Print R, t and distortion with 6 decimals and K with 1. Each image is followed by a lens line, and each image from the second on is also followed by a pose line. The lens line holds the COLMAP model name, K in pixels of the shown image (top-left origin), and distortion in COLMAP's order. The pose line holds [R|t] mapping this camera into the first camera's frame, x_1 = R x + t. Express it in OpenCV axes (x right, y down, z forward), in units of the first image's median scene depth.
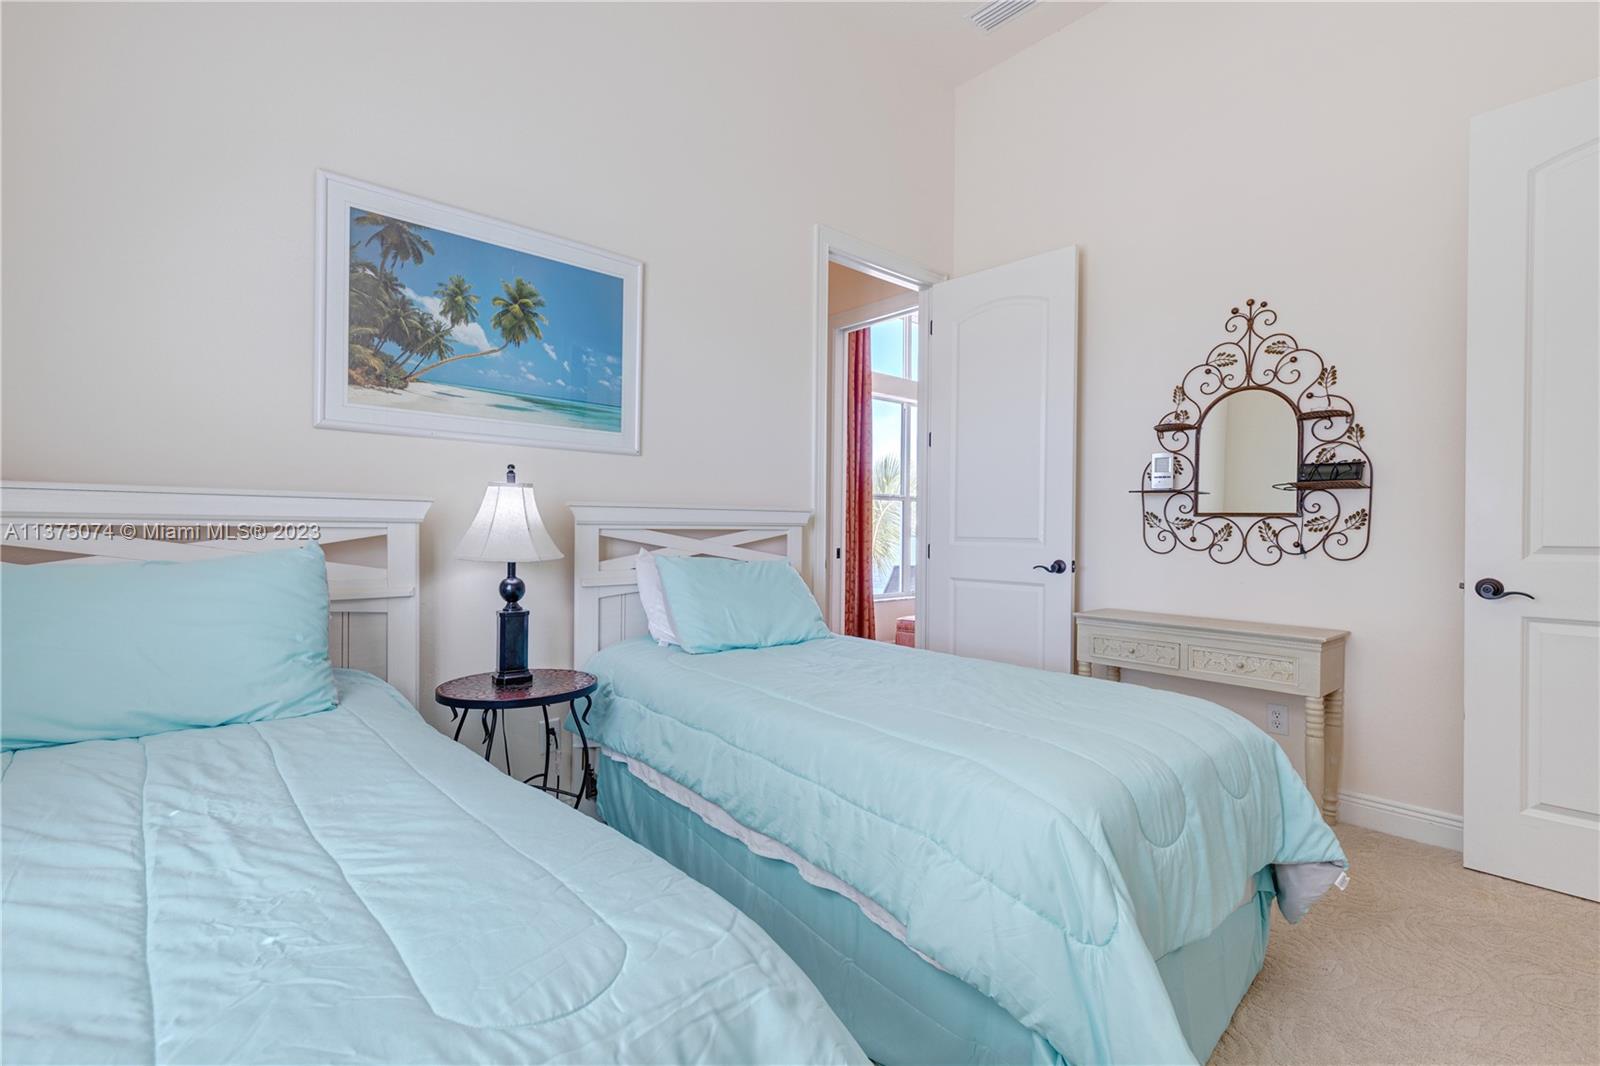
lens RADIAL K [[715.2, 0, 808.9], [0, 715.2, 532.2], [0, 0, 1]] dist [0.005344, -0.000297]
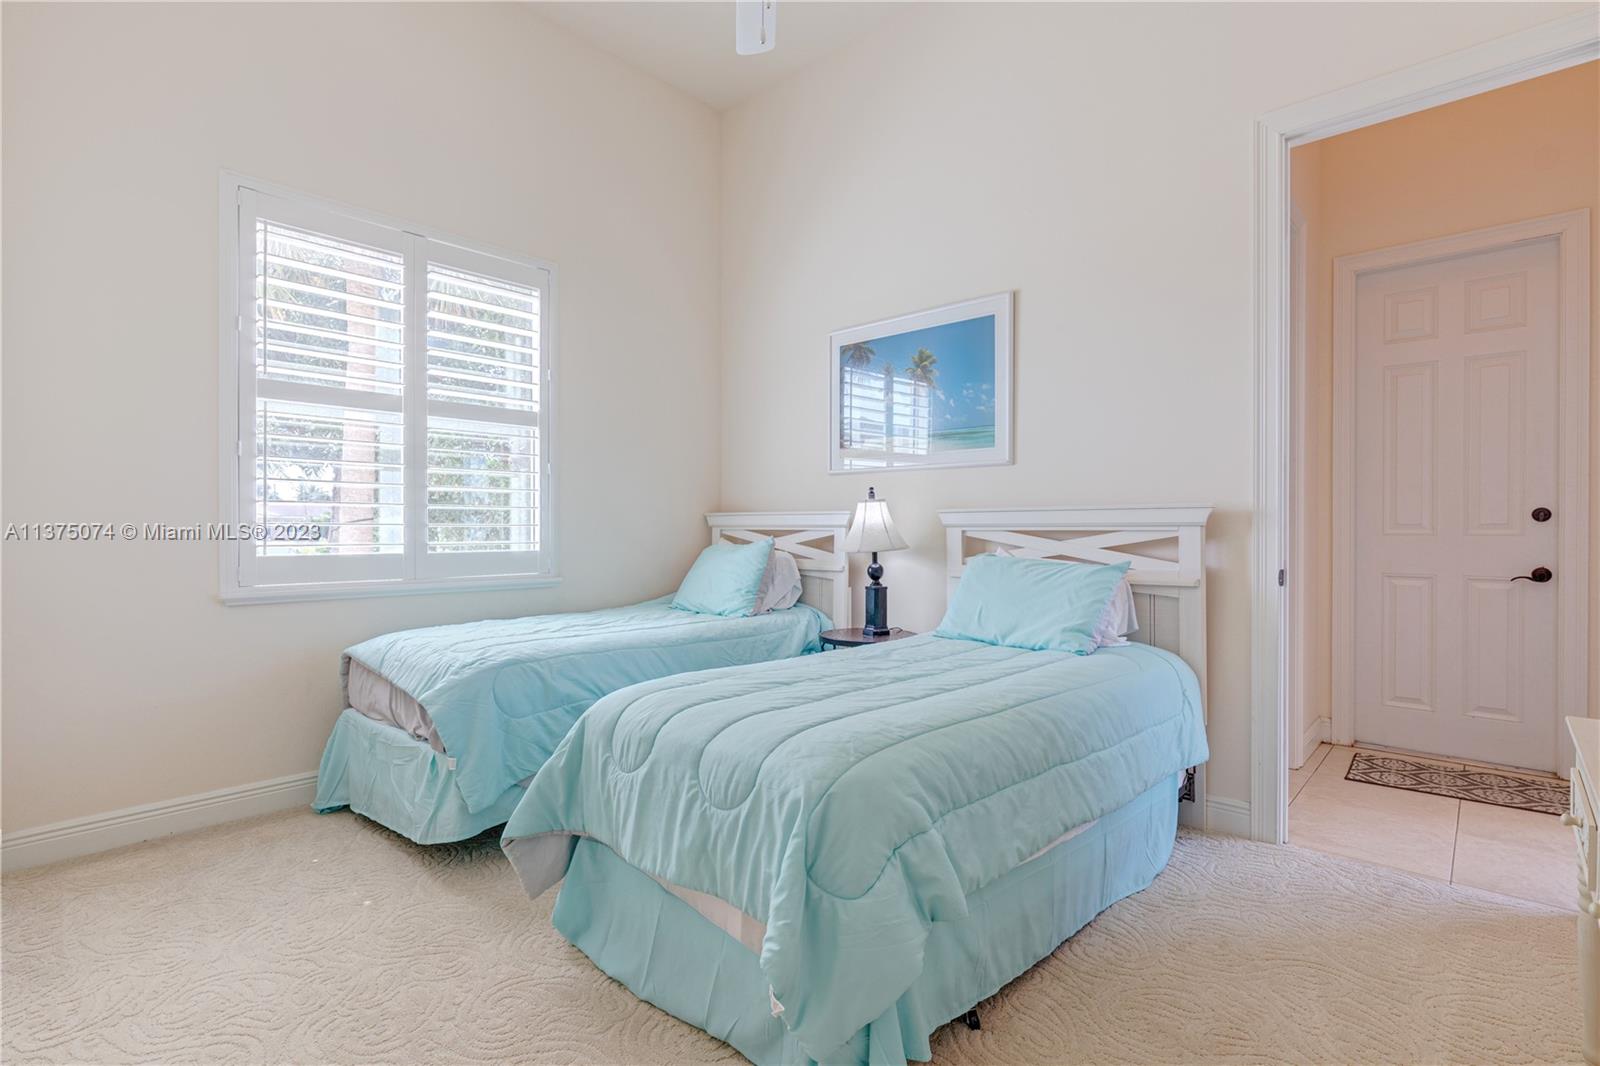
lens RADIAL K [[766.2, 0, 800.0], [0, 766.2, 533.0], [0, 0, 1]] dist [-0.000425, -0.000021]
pose [[0.091654, 0.011816, -0.995721, 1.026051], [0.005041, 0.999911, 0.012330, -0.017687], [0.995778, -0.006149, 0.091586, 0.614046]]
